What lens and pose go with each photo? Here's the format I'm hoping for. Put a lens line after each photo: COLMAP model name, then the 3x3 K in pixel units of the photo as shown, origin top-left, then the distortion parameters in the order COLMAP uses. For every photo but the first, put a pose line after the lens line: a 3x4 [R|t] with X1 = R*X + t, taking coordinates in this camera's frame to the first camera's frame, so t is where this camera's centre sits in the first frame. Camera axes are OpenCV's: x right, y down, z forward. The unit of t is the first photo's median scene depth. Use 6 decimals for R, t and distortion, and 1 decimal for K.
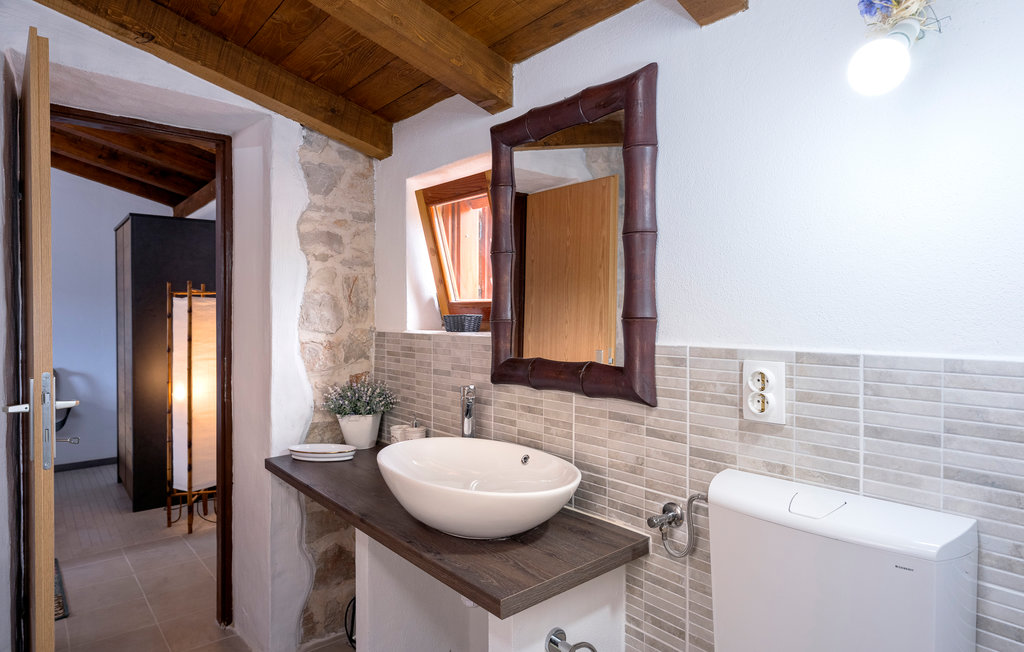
lens RADIAL K [[590.2, 0, 506.3], [0, 590.2, 318.2], [0, 0, 1]] dist [-0.005612, -0.001084]
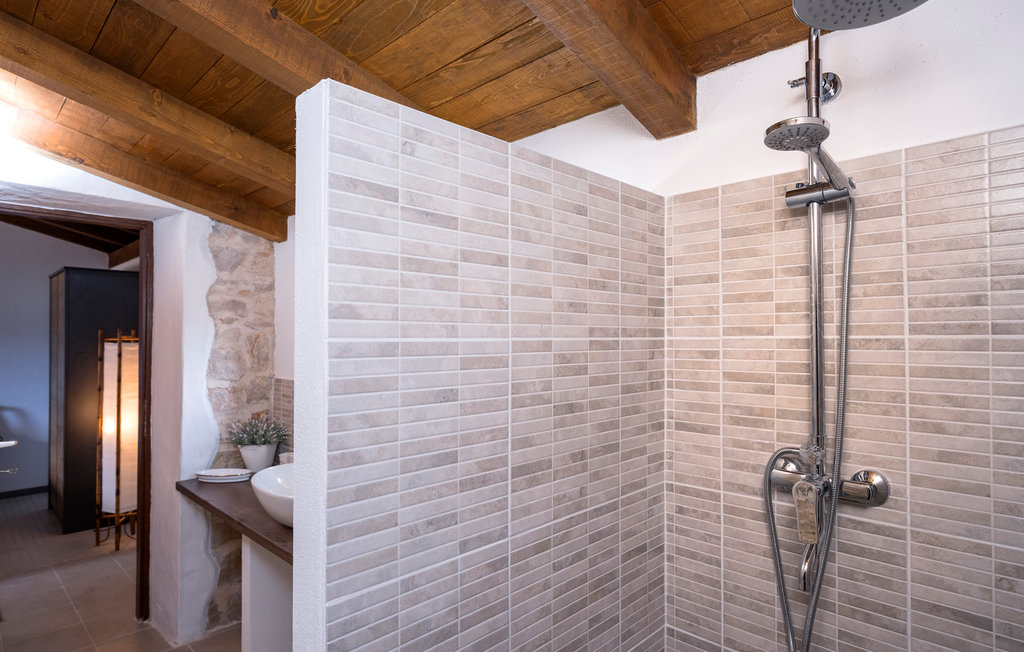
lens RADIAL K [[552.2, 0, 519.9], [0, 552.2, 333.2], [0, 0, 1]] dist [-0.001236, -0.003970]
pose [[0.992650, 0.002816, 0.120989, 0.159663], [-0.000421, 0.999804, -0.019813, -0.050804], [-0.121021, 0.019616, 0.992456, -0.240119]]
